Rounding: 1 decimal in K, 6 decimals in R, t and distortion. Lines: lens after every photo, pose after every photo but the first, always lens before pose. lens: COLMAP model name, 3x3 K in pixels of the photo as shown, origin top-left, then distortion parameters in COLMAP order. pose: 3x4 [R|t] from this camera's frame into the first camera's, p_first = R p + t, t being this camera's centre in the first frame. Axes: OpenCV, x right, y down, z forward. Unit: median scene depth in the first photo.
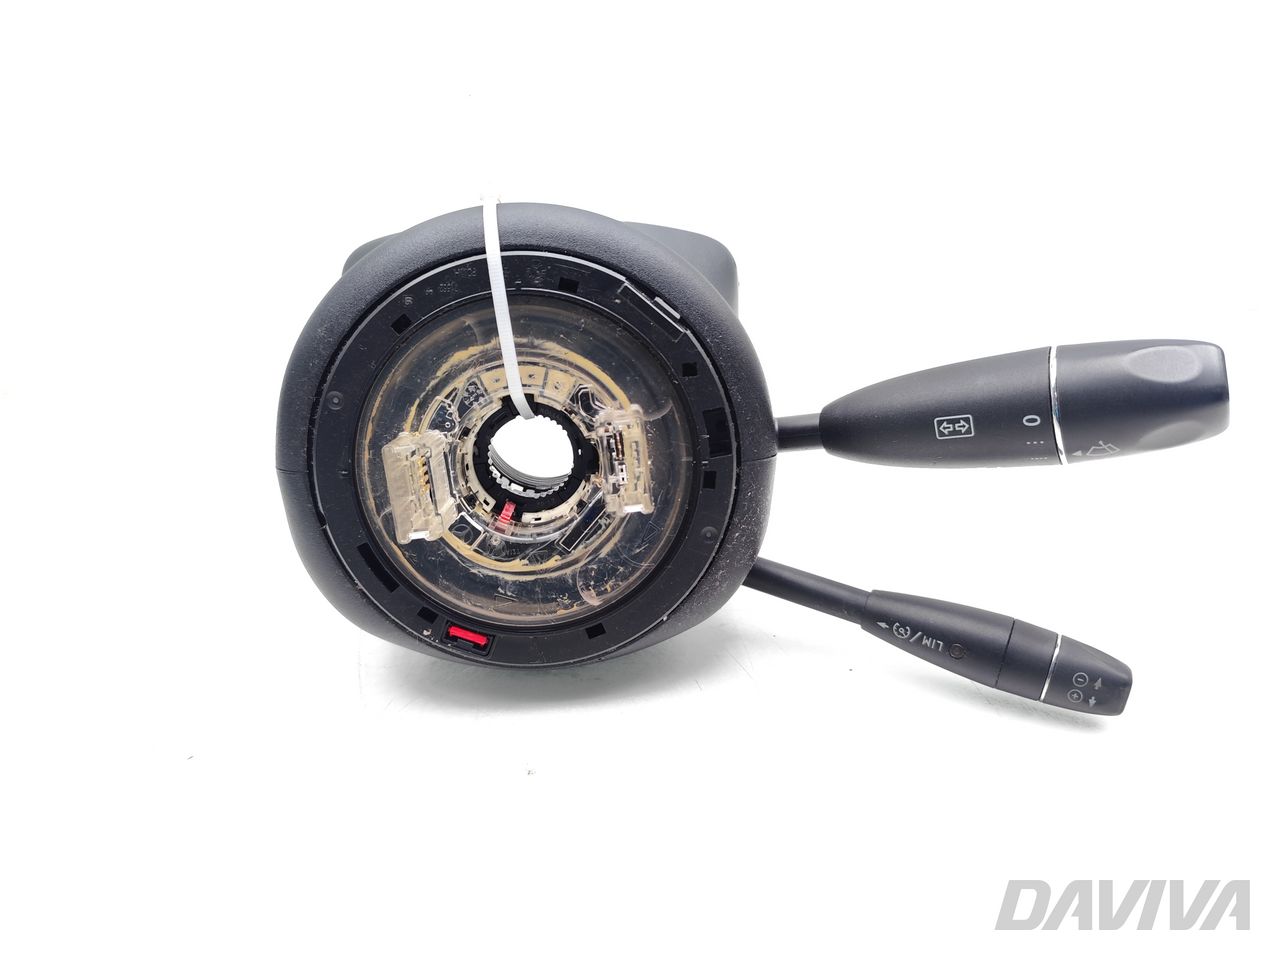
lens RADIAL K [[860.0, 0, 639.3], [0, 860.0, 475.4], [0, 0, 1]] dist [0.051372, -0.002179]
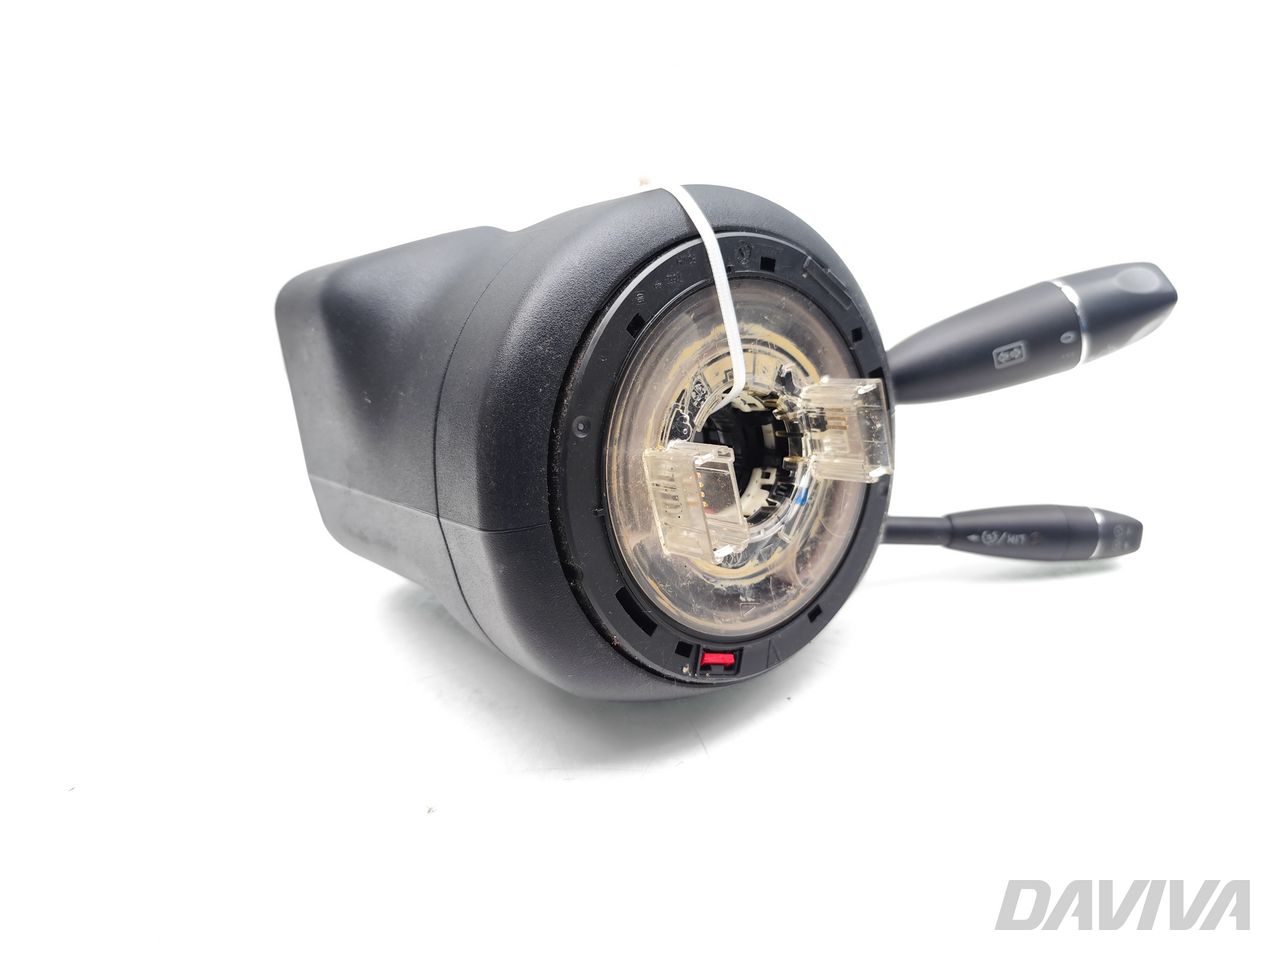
lens RADIAL K [[860.0, 0, 639.6], [0, 860.0, 483.4], [0, 0, 1]] dist [0.051372, -0.002179]
pose [[0.821964, -0.220211, 0.525245, -0.744318], [0.235006, 0.971195, 0.039412, -0.052359], [-0.518794, 0.091040, 0.850038, 0.267147]]
